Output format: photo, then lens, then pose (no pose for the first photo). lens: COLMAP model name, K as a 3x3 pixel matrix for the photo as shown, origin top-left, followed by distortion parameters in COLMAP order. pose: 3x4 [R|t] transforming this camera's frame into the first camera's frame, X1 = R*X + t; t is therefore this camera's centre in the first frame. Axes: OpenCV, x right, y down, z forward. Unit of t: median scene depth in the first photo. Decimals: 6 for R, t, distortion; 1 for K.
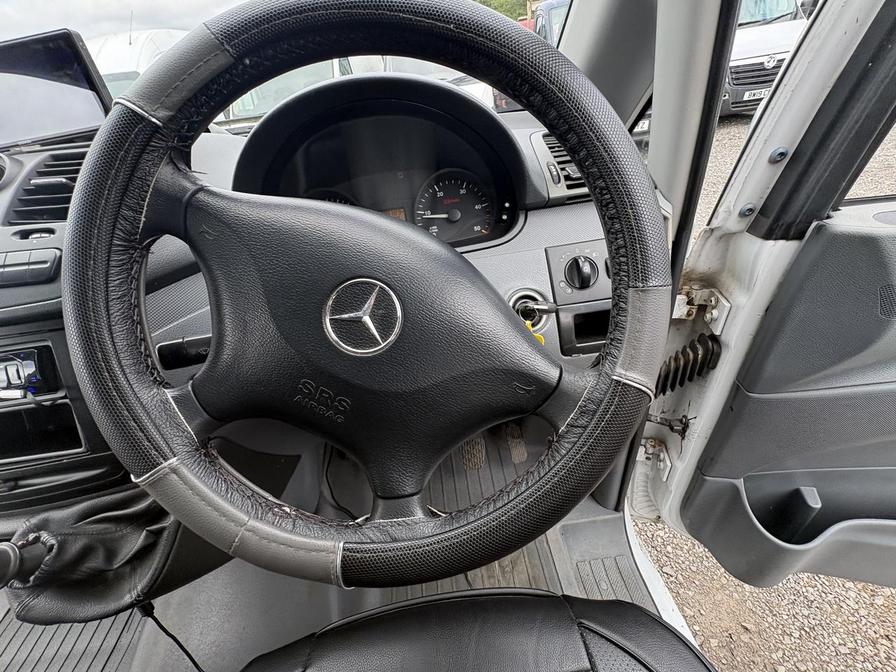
lens RADIAL K [[360.5, 0, 447.5], [0, 360.5, 335.7], [0, 0, 1]] dist [0.000015, 0.000553]
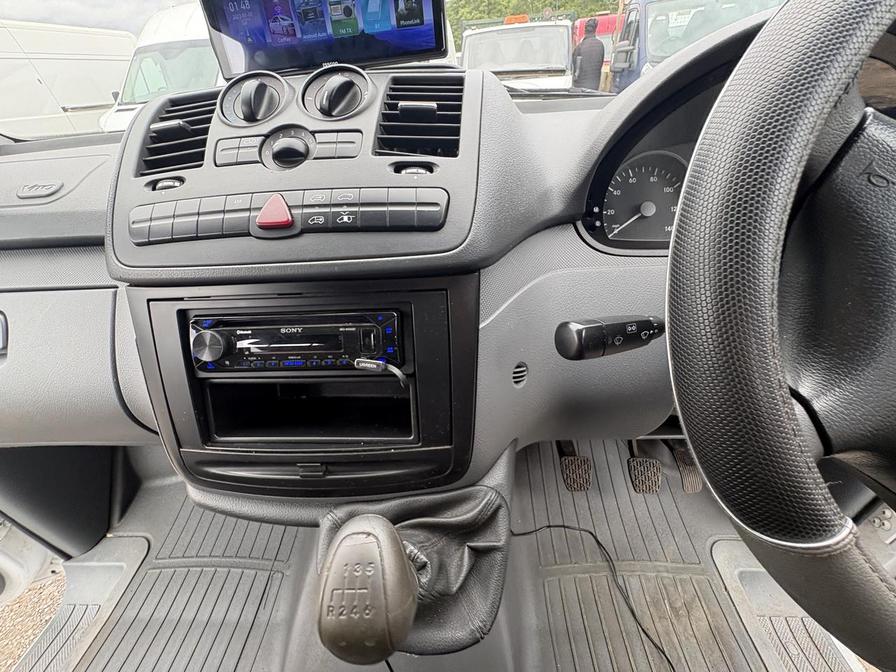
lens RADIAL K [[356.4, 0, 448.0], [0, 356.4, 336.0], [0, 0, 1]] dist [-0.000293, 0.000200]
pose [[0.990514, 0.123268, -0.060714, -0.679607], [-0.122482, 0.992333, 0.016519, 0.045215], [0.062284, -0.008926, 0.998019, 0.149620]]
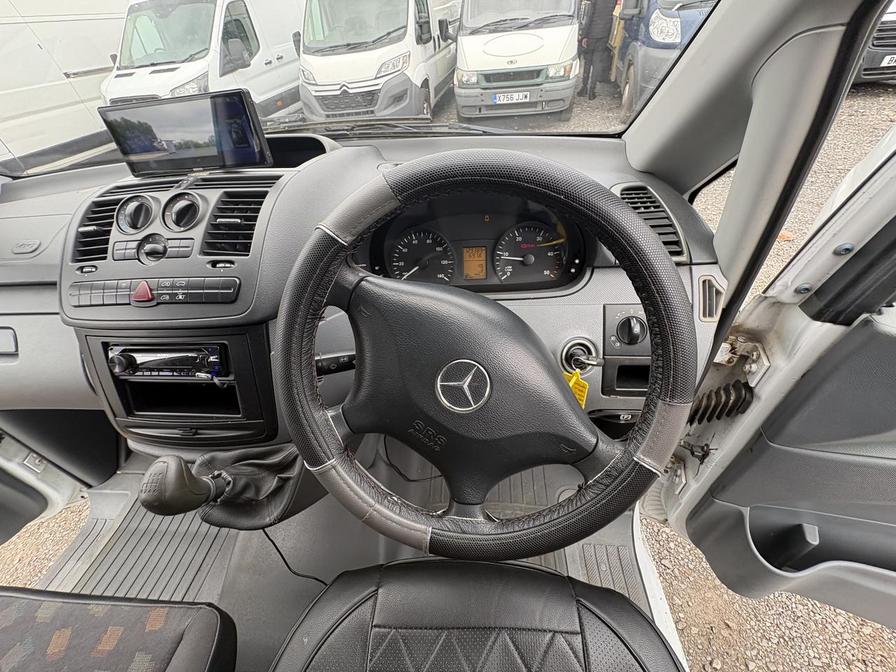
lens RADIAL K [[359.9, 0, 448.0], [0, 359.9, 336.0], [0, 0, 1]] dist [0.002244, 0.000364]
pose [[0.985179, 0.141568, -0.096855, -0.088991], [-0.128494, 0.983149, 0.130025, -0.209927], [0.113631, -0.115653, 0.986769, -0.197366]]
